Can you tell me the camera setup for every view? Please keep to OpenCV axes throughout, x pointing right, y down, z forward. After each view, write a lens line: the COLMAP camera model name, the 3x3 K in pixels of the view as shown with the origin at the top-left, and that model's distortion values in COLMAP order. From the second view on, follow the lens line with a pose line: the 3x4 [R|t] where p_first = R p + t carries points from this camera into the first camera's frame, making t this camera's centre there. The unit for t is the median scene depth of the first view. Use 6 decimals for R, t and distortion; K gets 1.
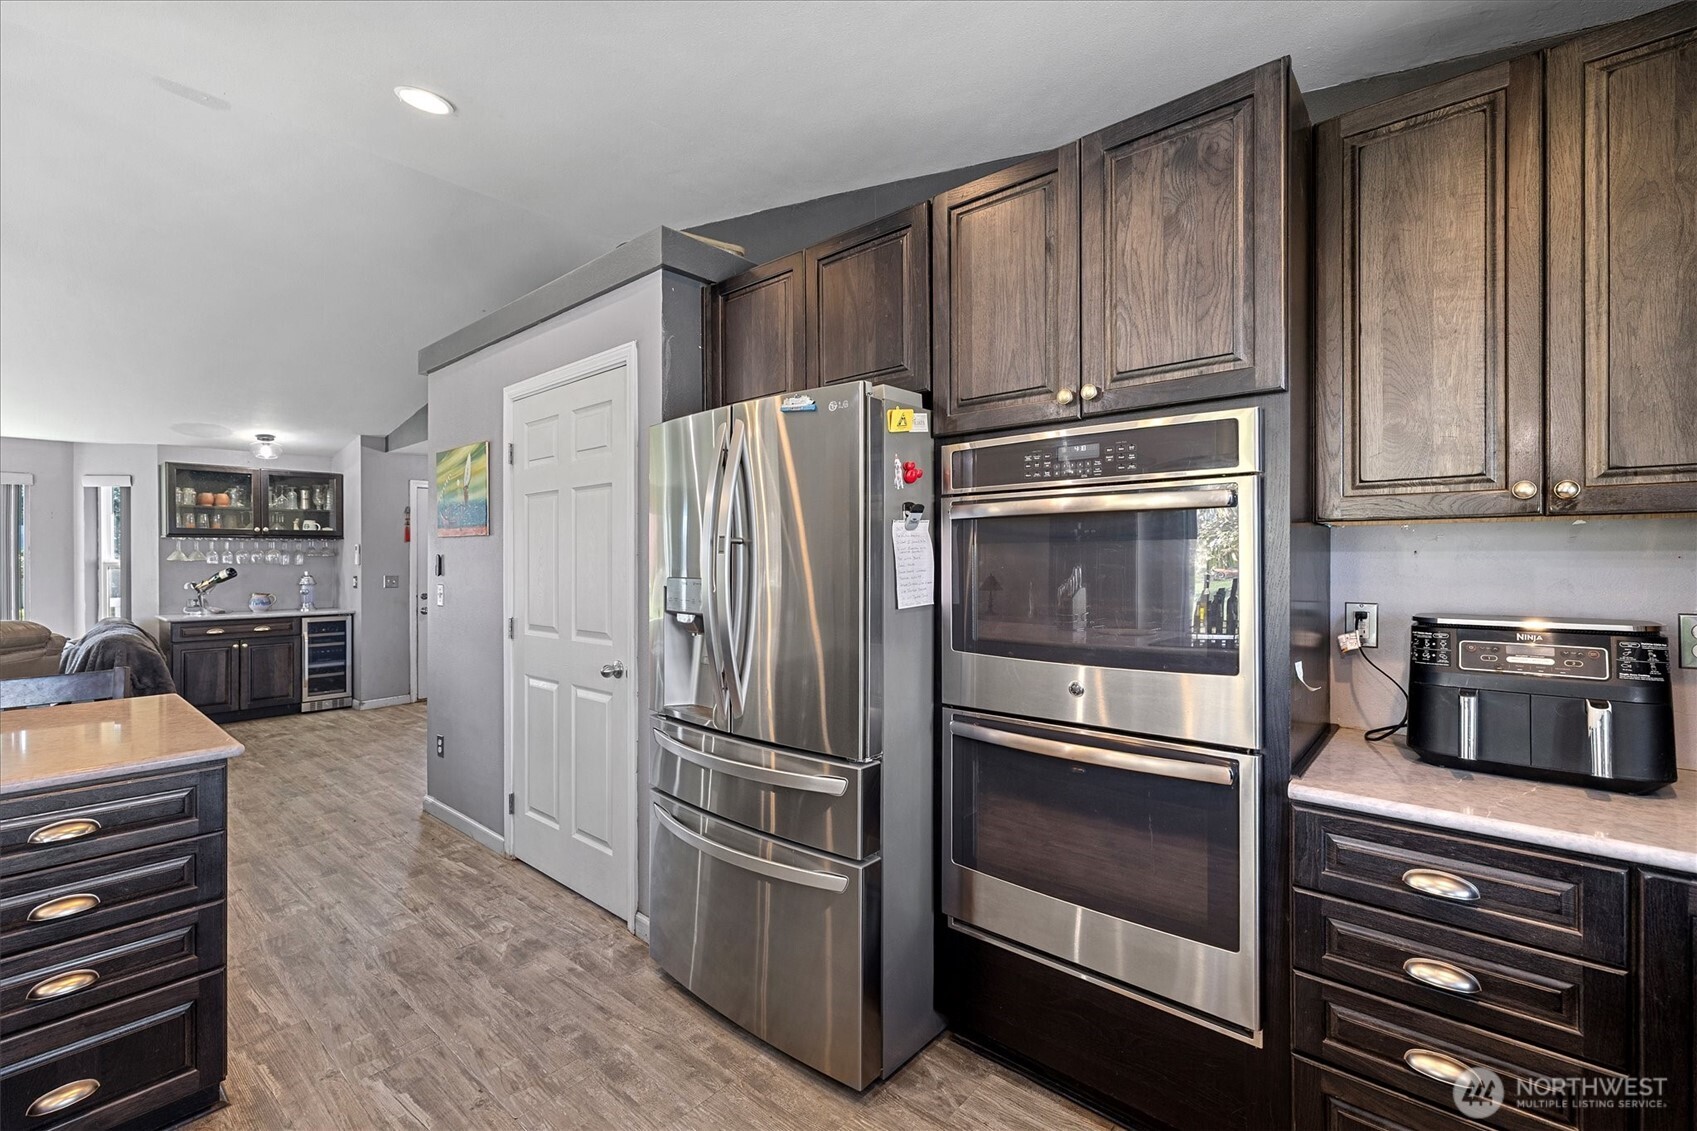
lens RADIAL K [[726.1, 0, 845.6], [0, 726.1, 559.9], [0, 0, 1]] dist [-0.000315, 0.000250]
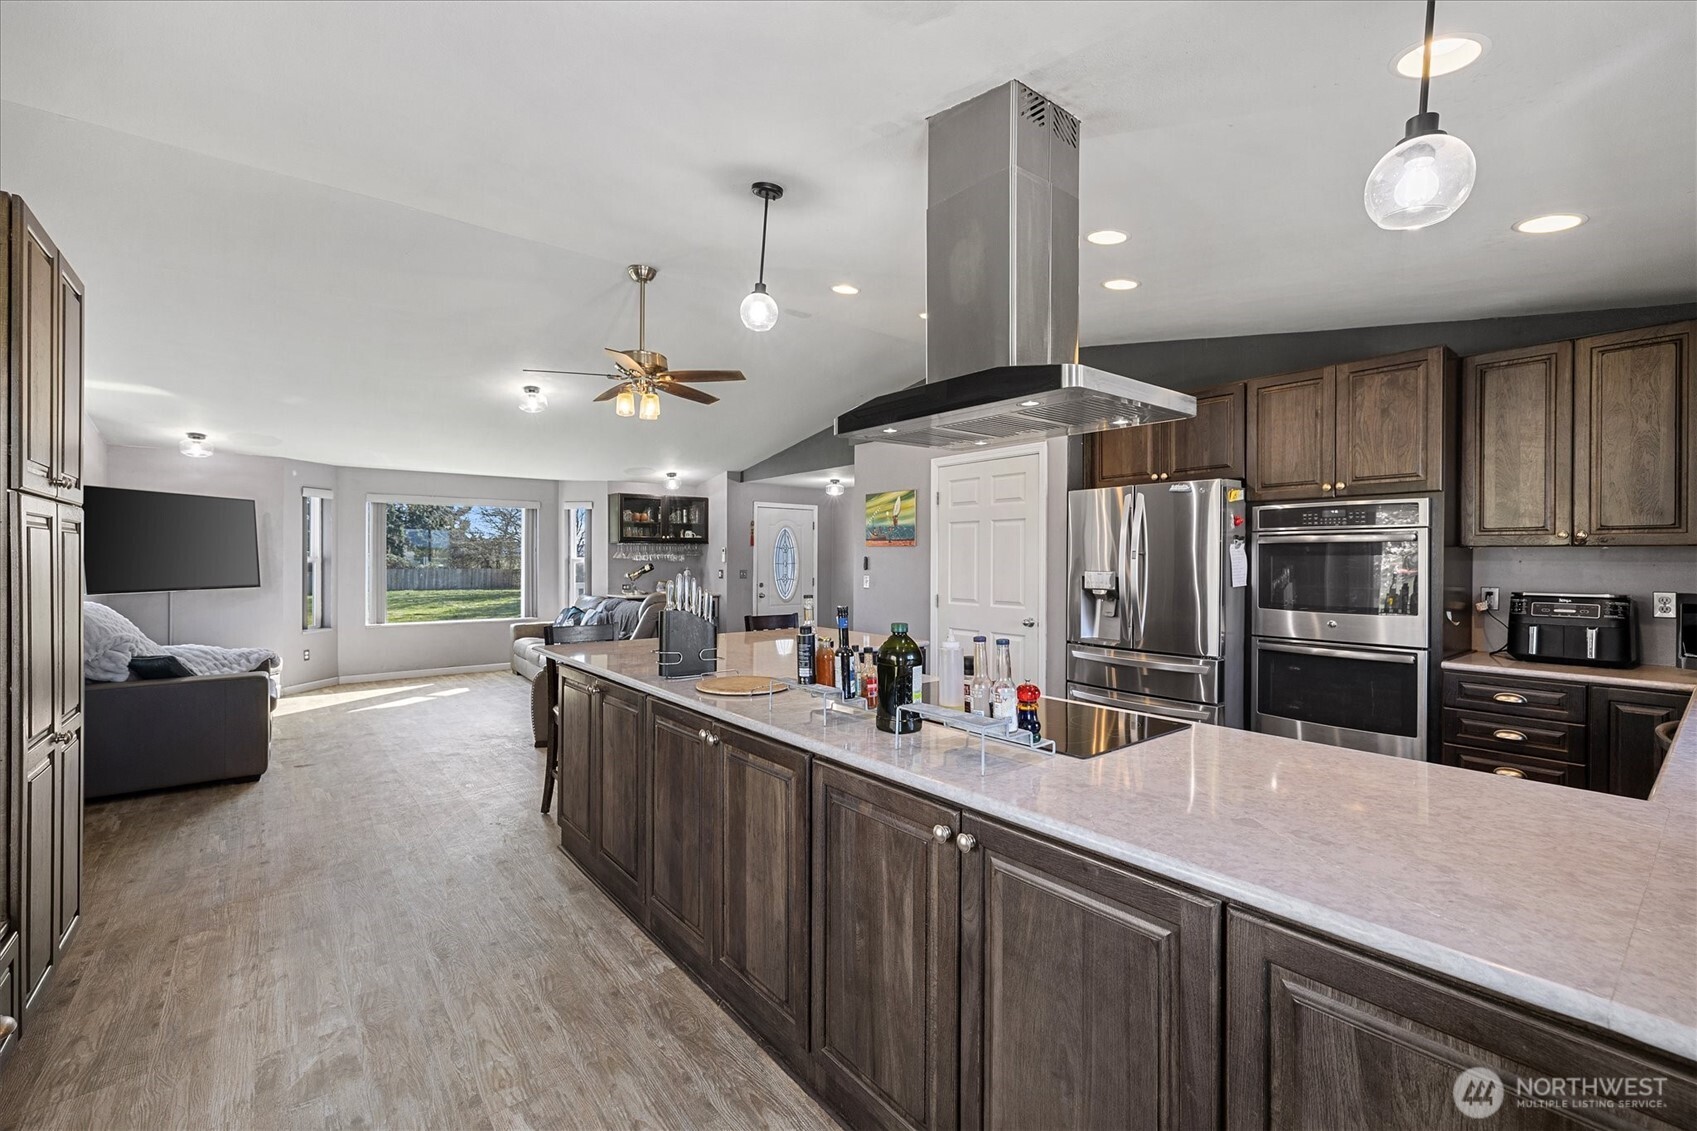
lens RADIAL K [[716.9, 0, 845.0], [0, 716.9, 558.8], [0, 0, 1]] dist [0.002164, 0.000170]
pose [[0.983395, 0.006689, -0.181356, -0.700894], [-0.006644, 0.999978, 0.000854, -0.007756], [0.181358, 0.000365, 0.983417, -1.318782]]
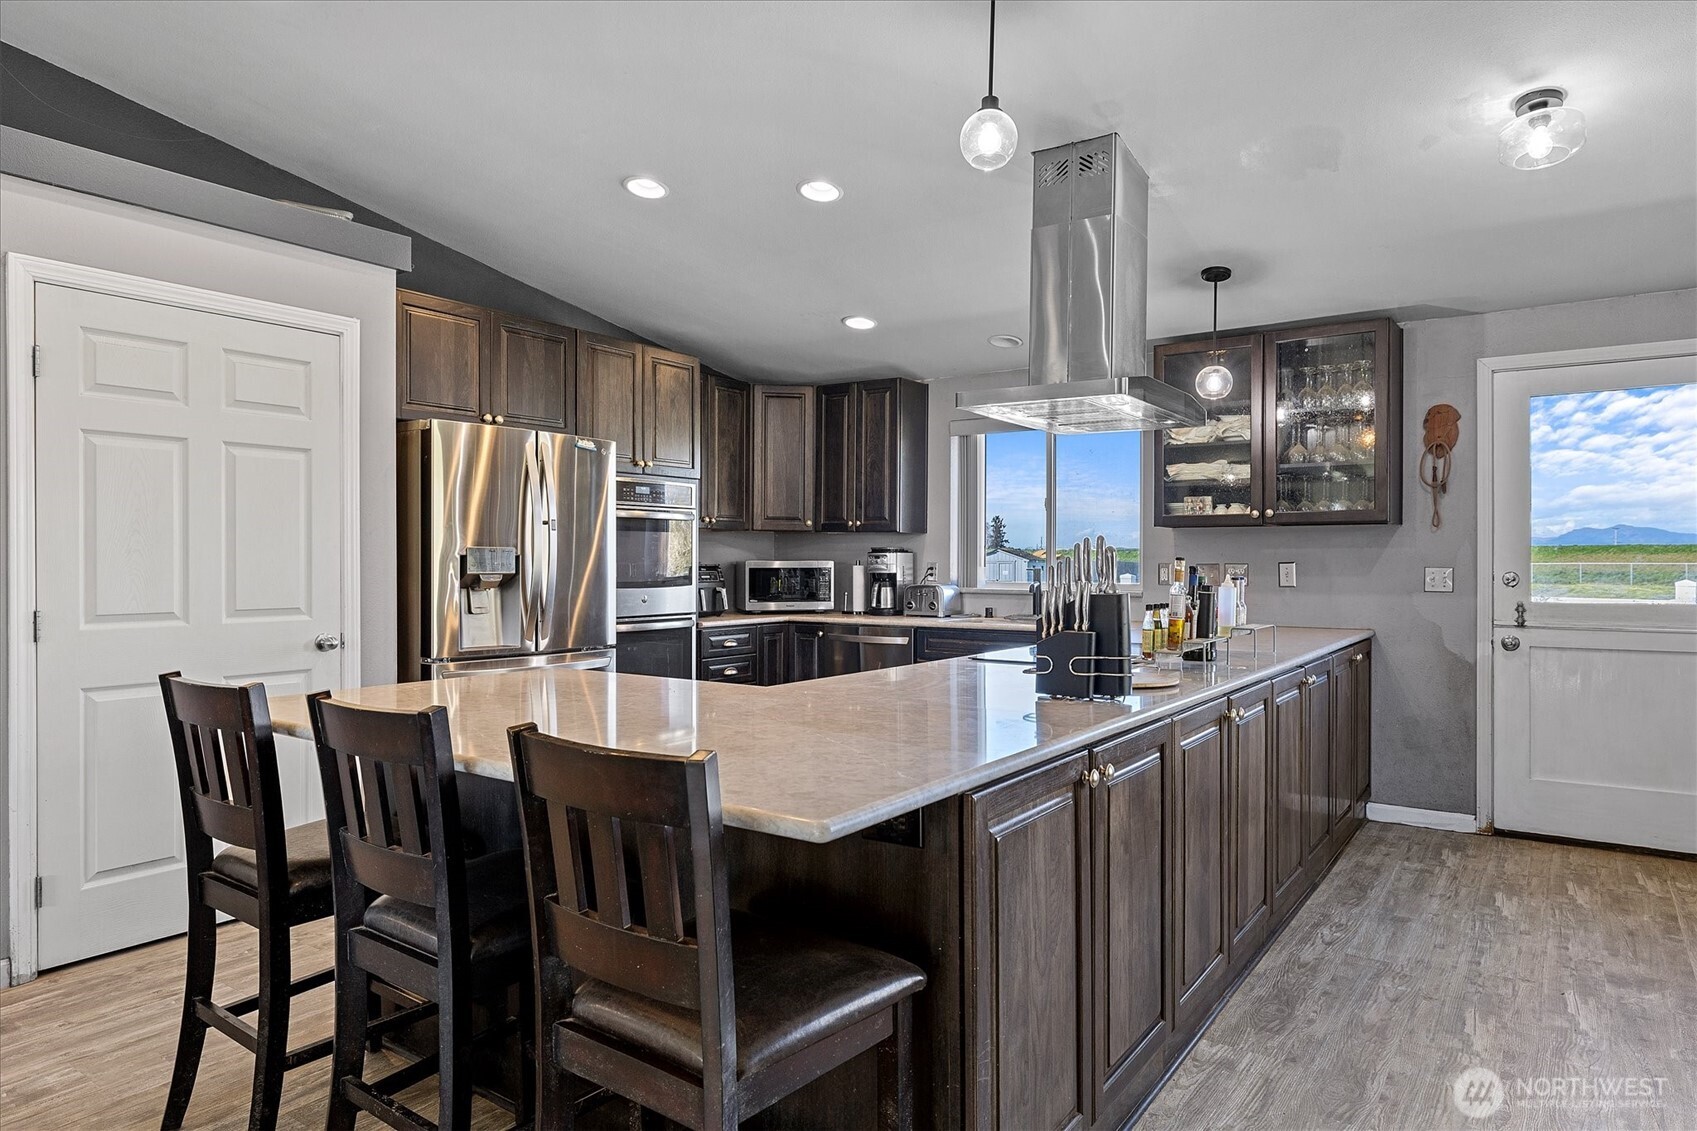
lens RADIAL K [[1023.1, 0, 847.0], [0, 1023.1, 561.7], [0, 0, 1]] dist [0.000187, -0.001223]
pose [[-0.093946, 0.002230, 0.995575, -2.764593], [-0.001539, 0.999996, -0.002385, 0.071081], [-0.995576, -0.001756, -0.093942, 0.677160]]
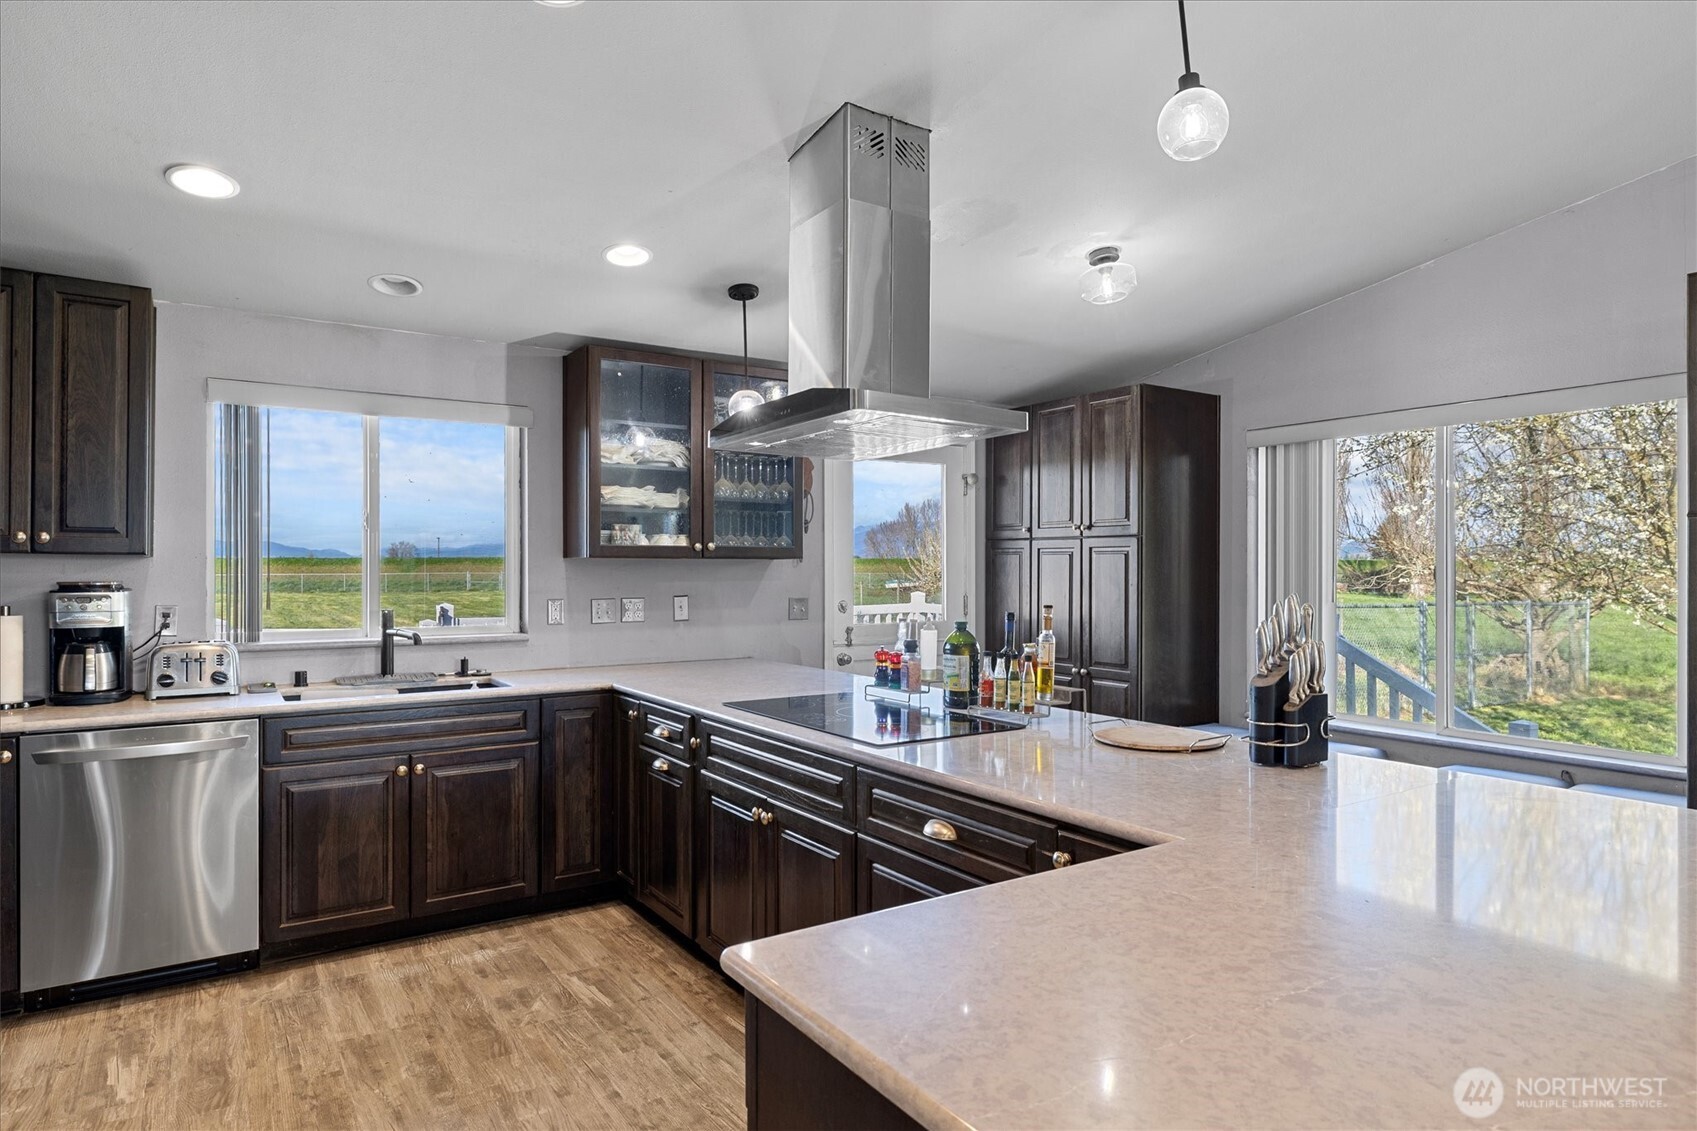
lens RADIAL K [[968.0, 0, 848.5], [0, 968.0, 565.5], [0, 0, 1]] dist [0.002245, 0.001546]
pose [[-0.962249, 0.005203, 0.272121, -1.120165], [0.003483, 0.999971, -0.006802, -0.001992], [-0.272149, -0.005597, -0.962239, 1.648030]]
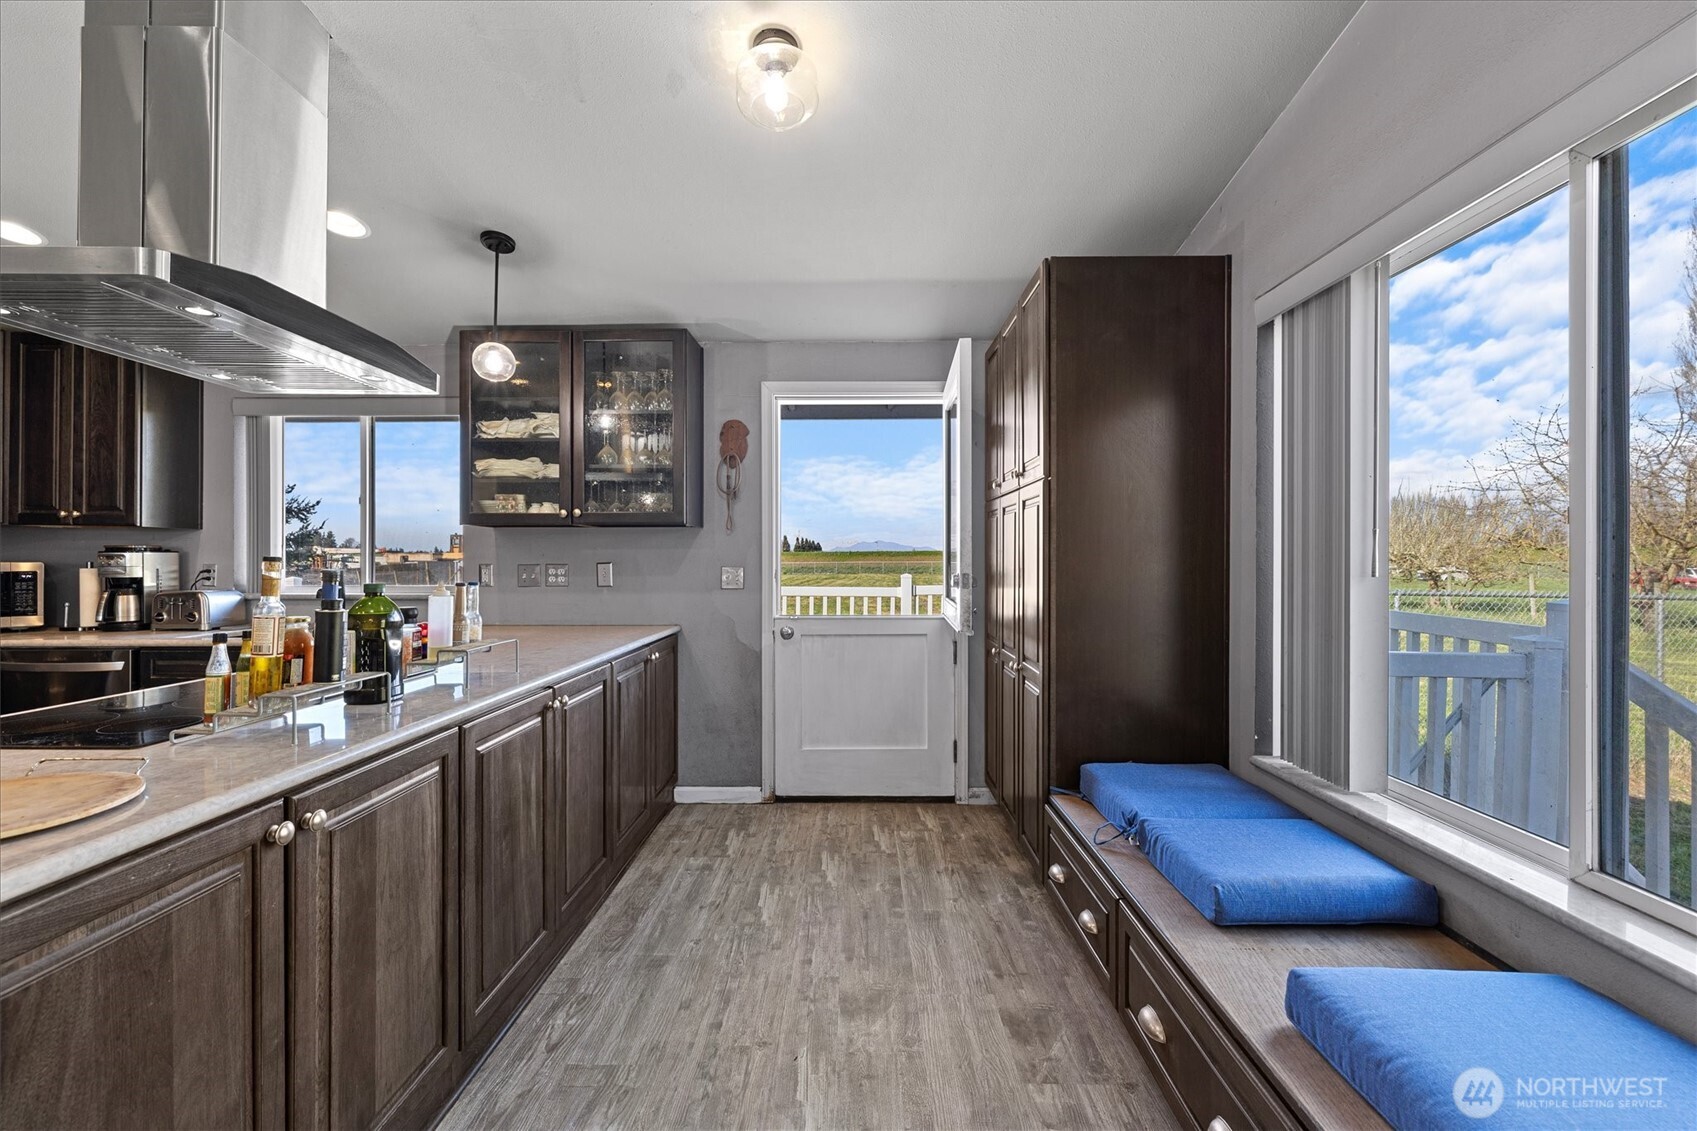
lens RADIAL K [[716.9, 0, 845.0], [0, 716.9, 558.8], [0, 0, 1]] dist [0.002164, 0.000170]
pose [[-0.639954, 0.006437, 0.768386, -2.025134], [0.002706, 0.999978, -0.006124, 0.067171], [-0.768409, -0.001840, -0.639957, -0.062476]]
